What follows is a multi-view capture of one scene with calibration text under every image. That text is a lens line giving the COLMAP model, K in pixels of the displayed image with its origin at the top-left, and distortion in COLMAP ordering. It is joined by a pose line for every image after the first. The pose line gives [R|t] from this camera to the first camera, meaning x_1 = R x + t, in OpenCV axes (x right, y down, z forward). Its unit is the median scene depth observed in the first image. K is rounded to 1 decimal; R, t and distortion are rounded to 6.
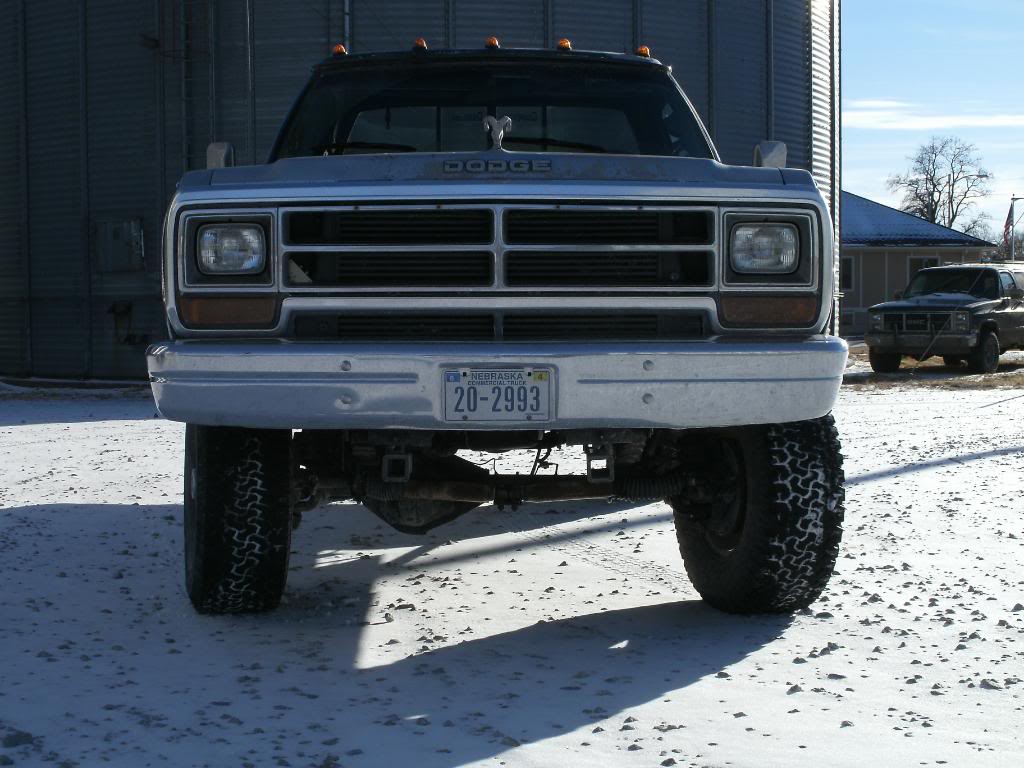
lens RADIAL K [[1589.3, 0, 512.0], [0, 1589.3, 384.0], [0, 0, 1]] dist [-0.020516, -0.043231]
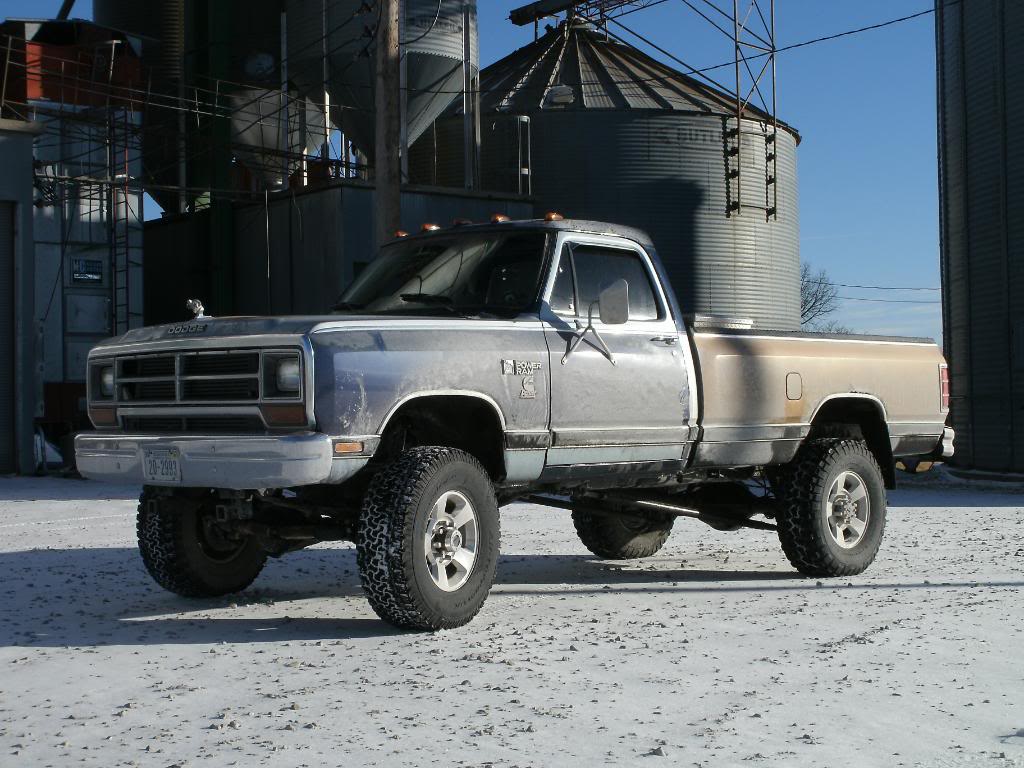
lens RADIAL K [[1589.3, 0, 512.0], [0, 1589.3, 384.0], [0, 0, 1]] dist [-0.020516, -0.043231]
pose [[0.692397, -0.016053, -0.721338, 1.341082], [-0.026924, 0.998481, -0.048064, -0.007498], [0.721014, 0.052700, 0.690913, 0.085262]]
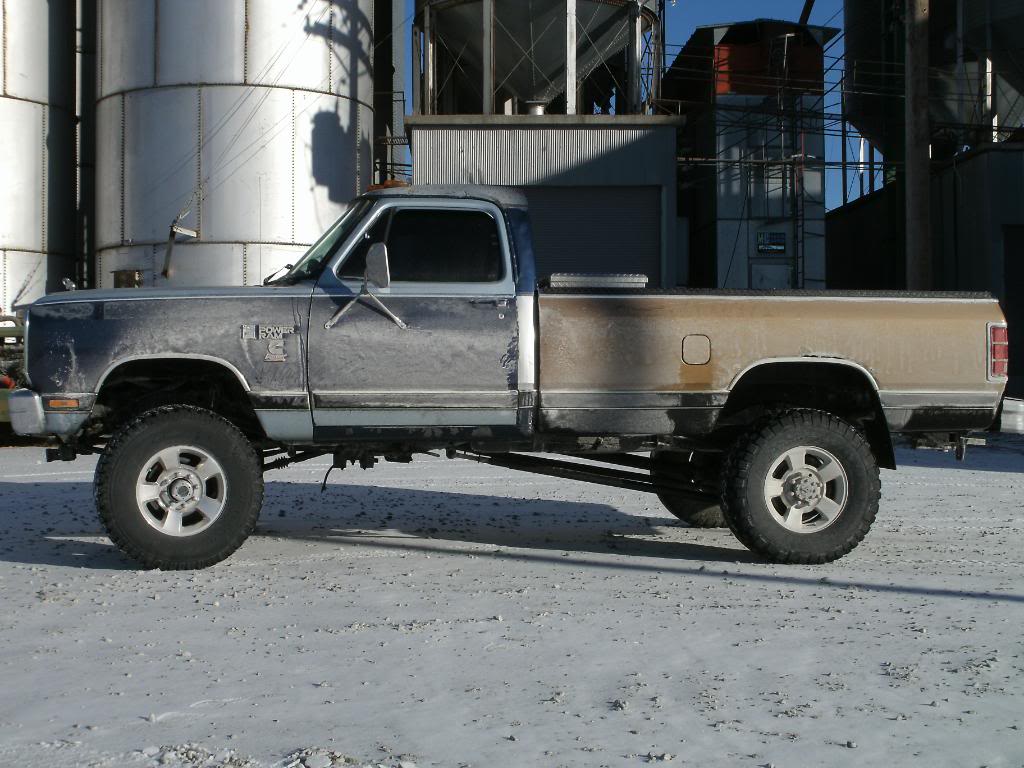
lens RADIAL K [[1417.2, 0, 512.0], [0, 1417.2, 384.0], [0, 0, 1]] dist [-0.134039, 0.011814]
pose [[0.102033, 0.012970, -0.994696, 1.709212], [-0.049128, 0.998761, 0.007984, -0.070450], [0.993567, 0.048053, 0.102544, 1.290154]]
